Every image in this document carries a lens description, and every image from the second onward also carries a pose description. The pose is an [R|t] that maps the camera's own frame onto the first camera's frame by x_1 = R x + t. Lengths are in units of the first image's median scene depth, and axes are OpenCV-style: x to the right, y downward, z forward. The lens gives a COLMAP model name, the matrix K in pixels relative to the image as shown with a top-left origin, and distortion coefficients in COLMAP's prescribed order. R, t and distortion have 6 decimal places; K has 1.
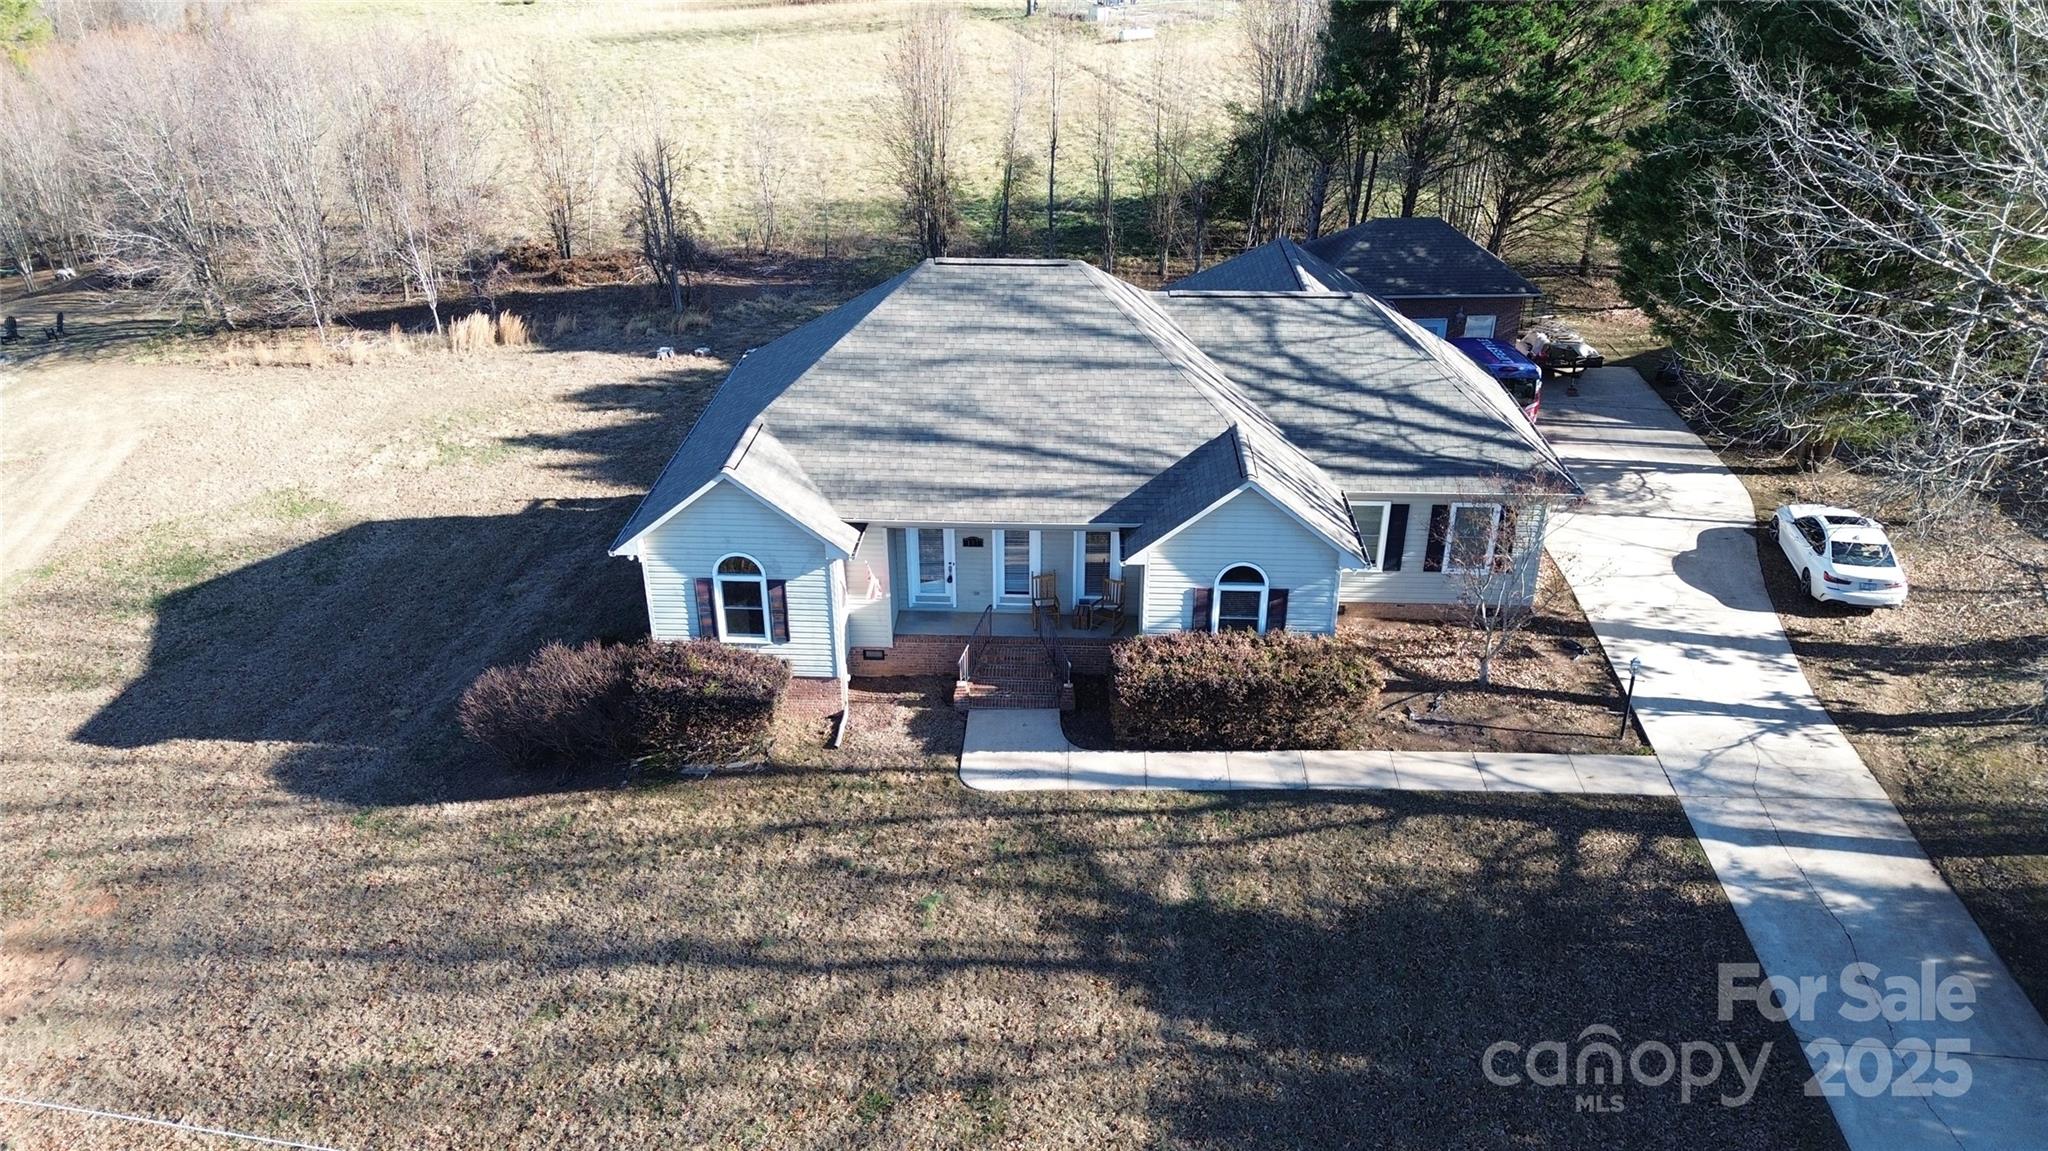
lens RADIAL K [[1429.7, 0, 1021.4], [0, 1429.7, 561.5], [0, 0, 1]] dist [0.075607, -0.067907]
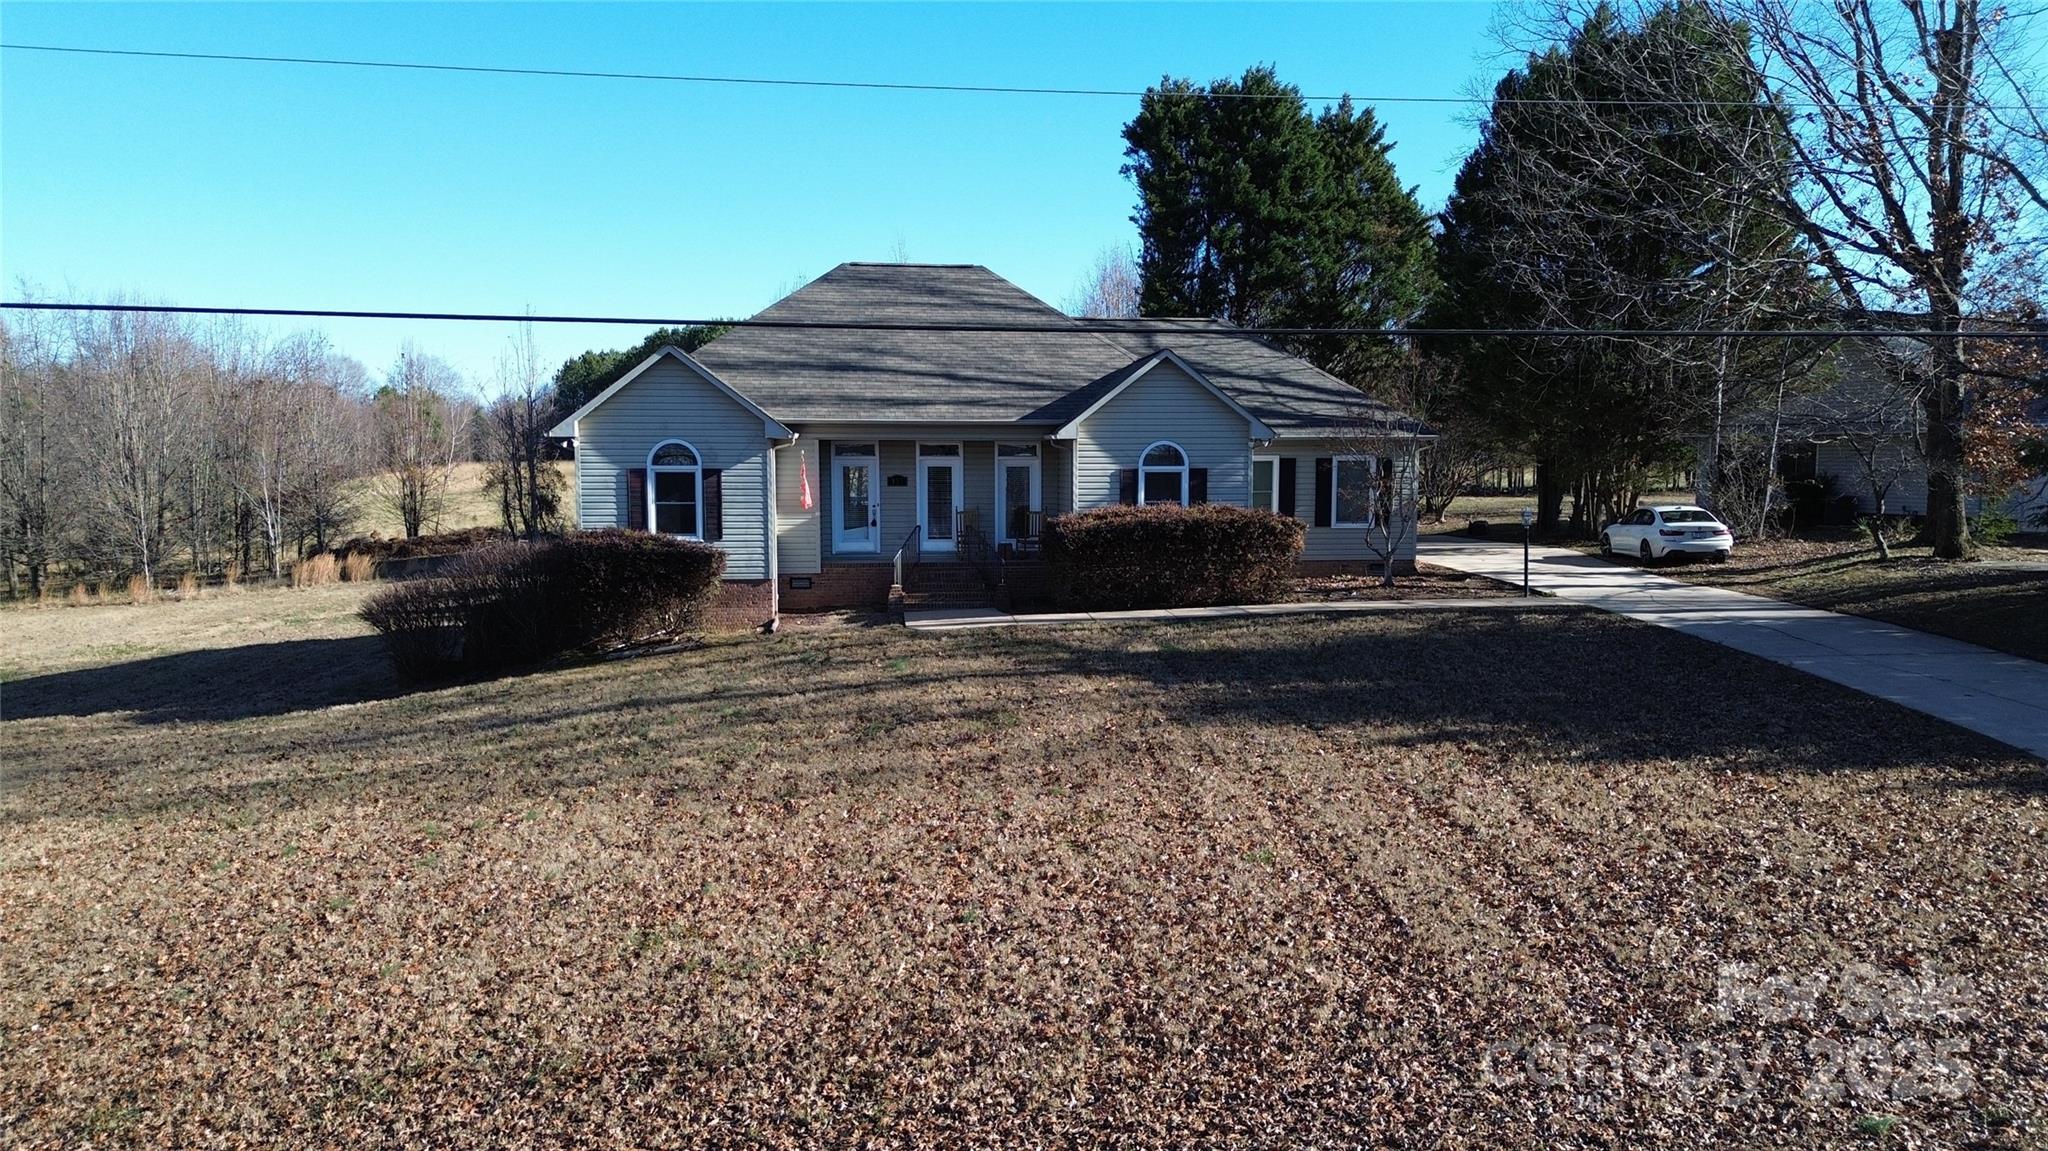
lens RADIAL K [[1429.7, 0, 1021.6], [0, 1429.7, 588.1], [0, 0, 1]] dist [0.075607, -0.067907]
pose [[0.988650, -0.011480, 0.149800, -0.107598], [0.065463, 0.930364, -0.360745, 0.467319], [-0.135227, 0.366457, 0.920556, 0.071660]]
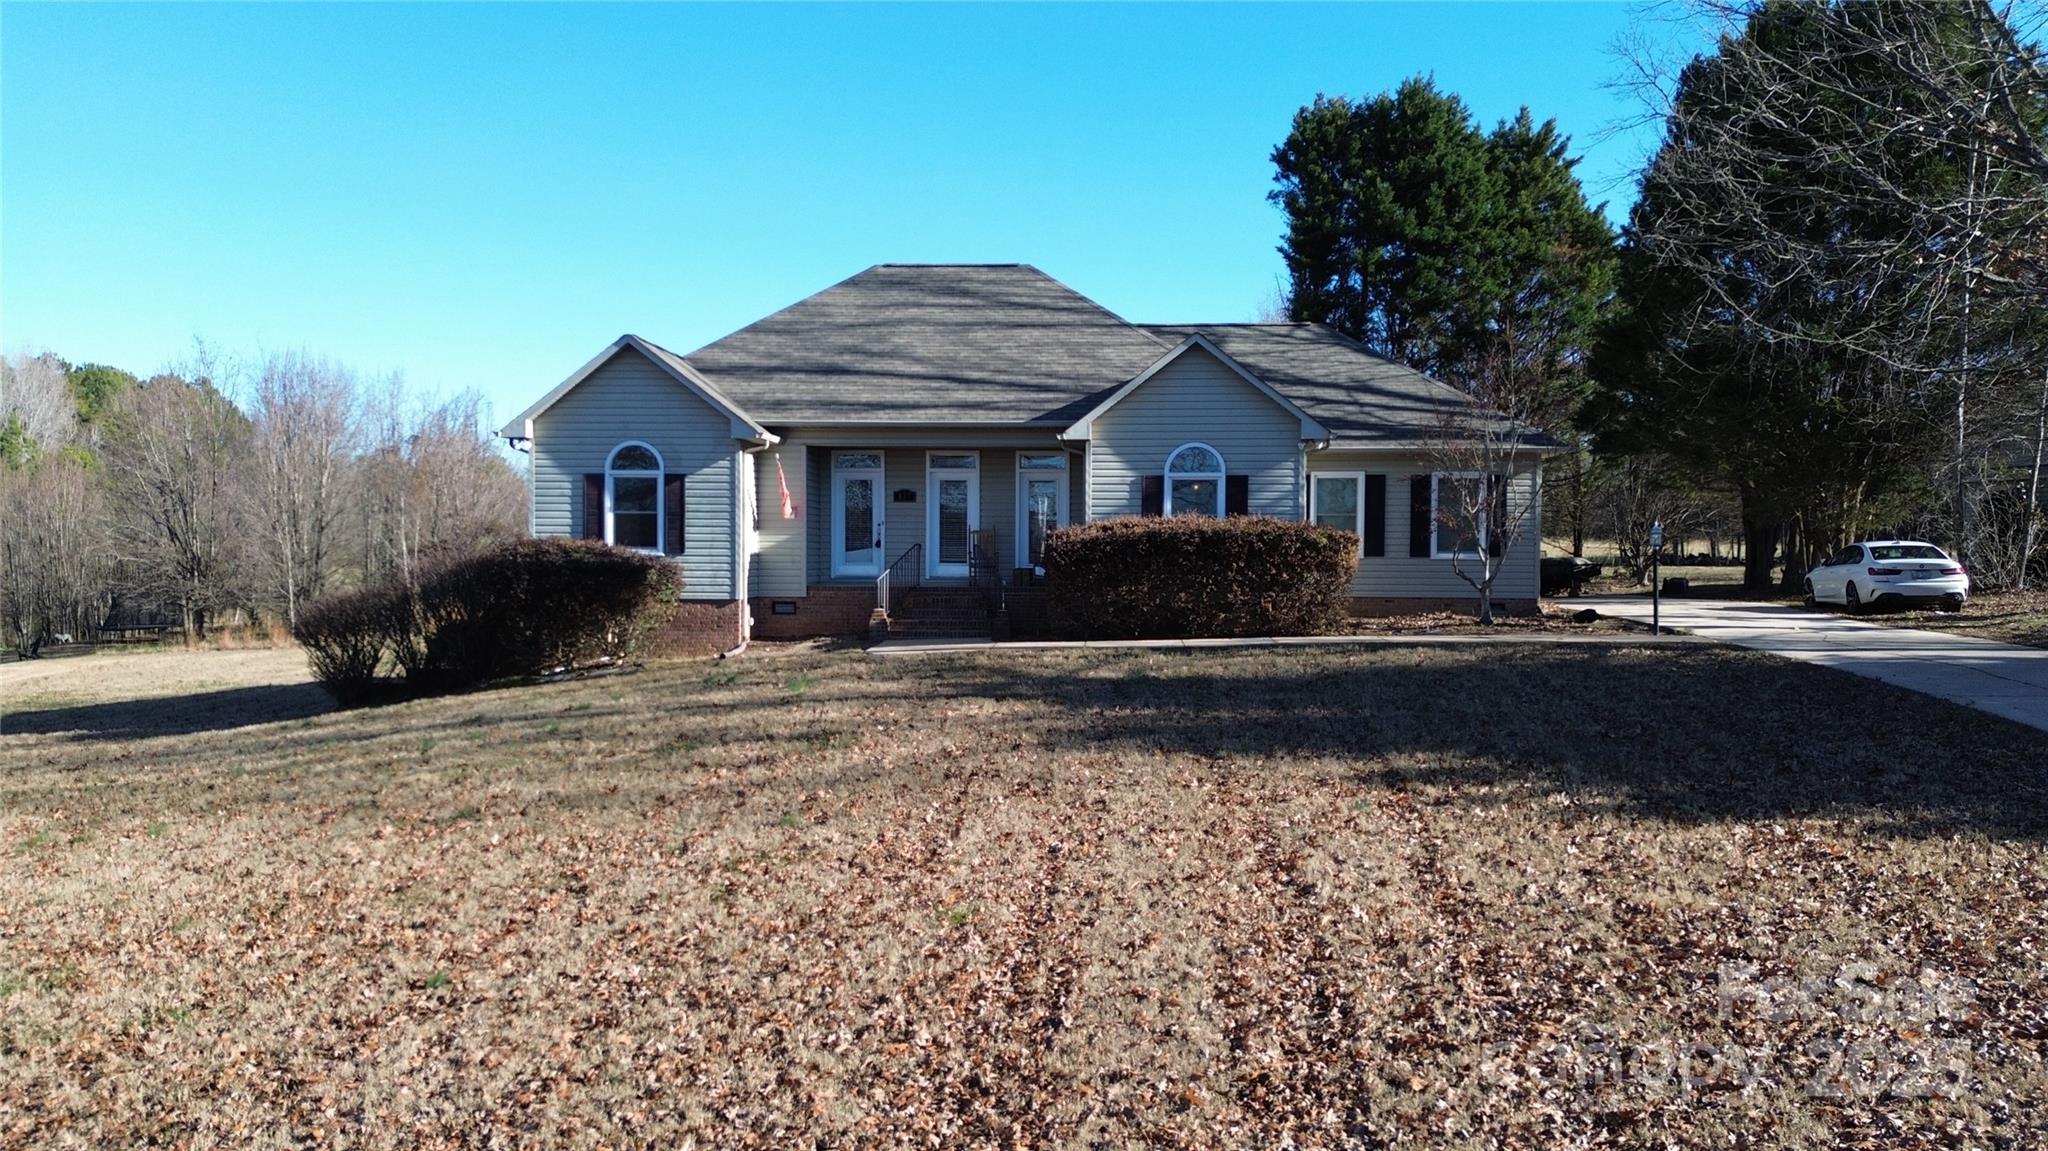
lens RADIAL K [[1429.7, 0, 1027.1], [0, 1429.7, 576.4], [0, 0, 1]] dist [0.075607, -0.067907]
pose [[0.999762, 0.008969, -0.019903, 0.066635], [-0.016679, 0.902054, -0.431300, 0.451714], [0.014085, 0.431529, 0.901989, 0.220968]]
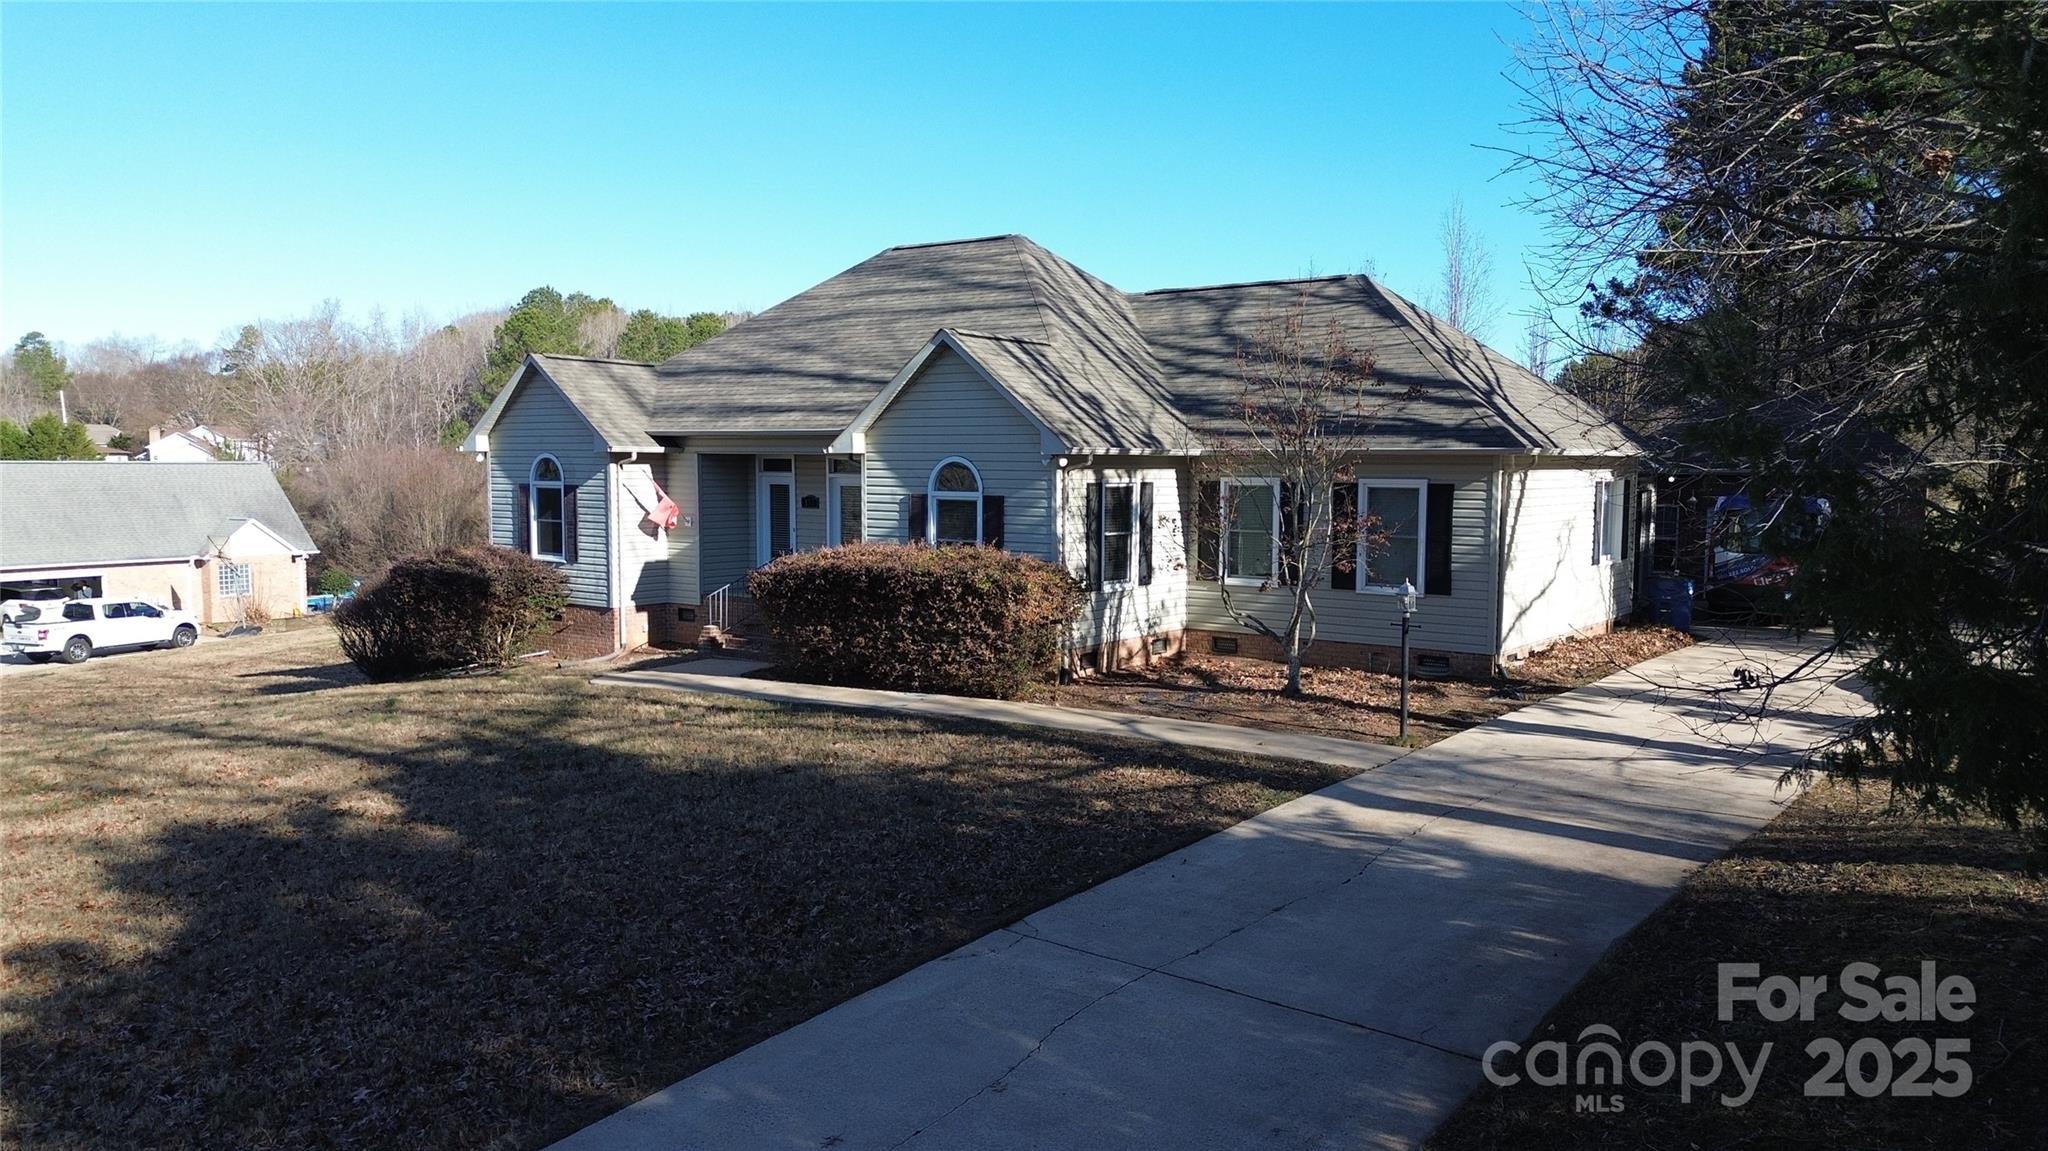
lens RADIAL K [[1429.7, 0, 1026.2], [0, 1429.7, 571.8], [0, 0, 1]] dist [0.075607, -0.067907]
pose [[0.832587, 0.050136, -0.551620, 0.596353], [-0.255278, 0.918553, -0.301818, 0.271707], [0.491561, 0.392106, 0.777574, 0.434812]]
